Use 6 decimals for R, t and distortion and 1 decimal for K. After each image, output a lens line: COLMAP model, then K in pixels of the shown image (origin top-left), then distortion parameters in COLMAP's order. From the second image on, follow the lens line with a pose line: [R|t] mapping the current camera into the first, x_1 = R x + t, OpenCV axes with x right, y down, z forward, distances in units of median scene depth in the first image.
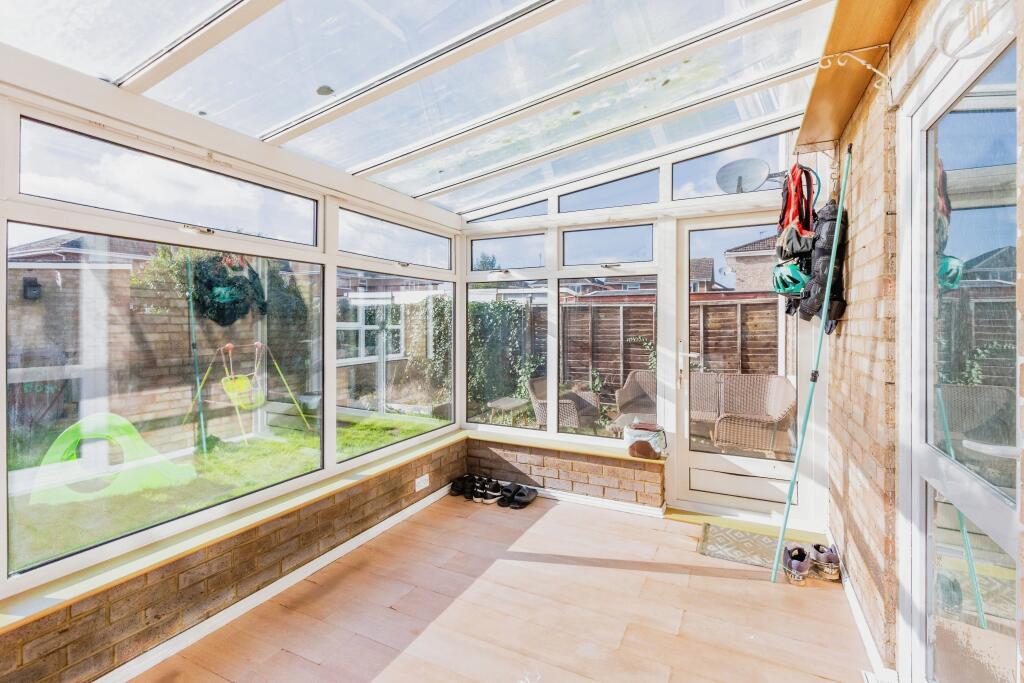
lens RADIAL K [[475.4, 0, 520.1], [0, 475.4, 327.3], [0, 0, 1]] dist [0.022800, -0.011800]
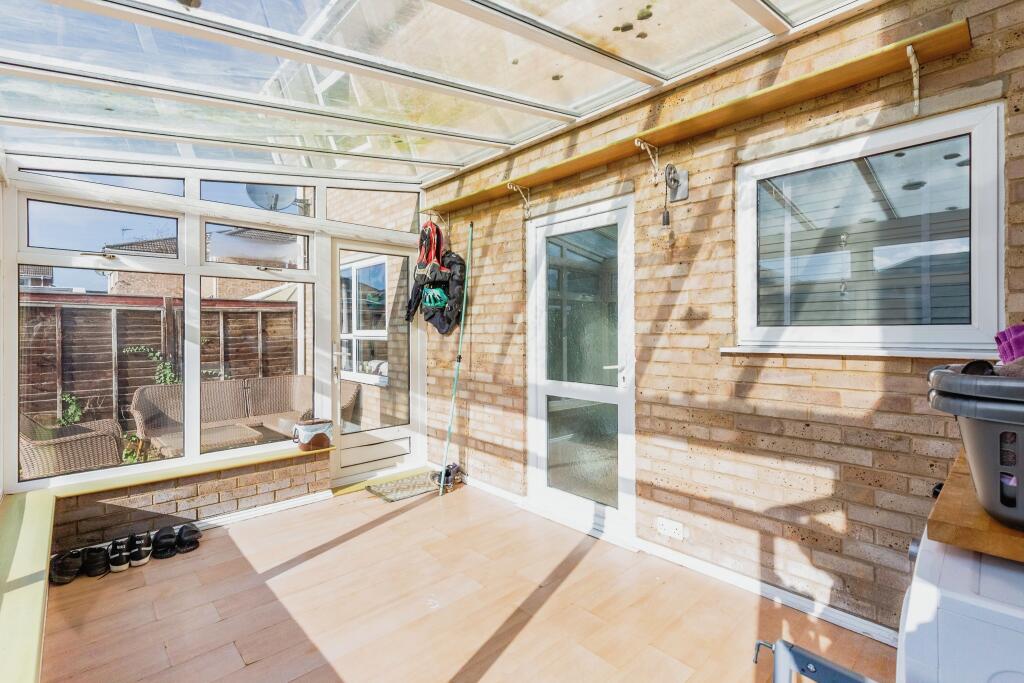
lens RADIAL K [[475.4, 0, 520.1], [0, 475.4, 327.3], [0, 0, 1]] dist [0.022800, -0.011800]
pose [[0.339225, 0.005202, 0.940691, -0.545425], [0.016949, 0.999789, -0.011641, 0.012695], [-0.940553, 0.019893, 0.339065, 0.161590]]
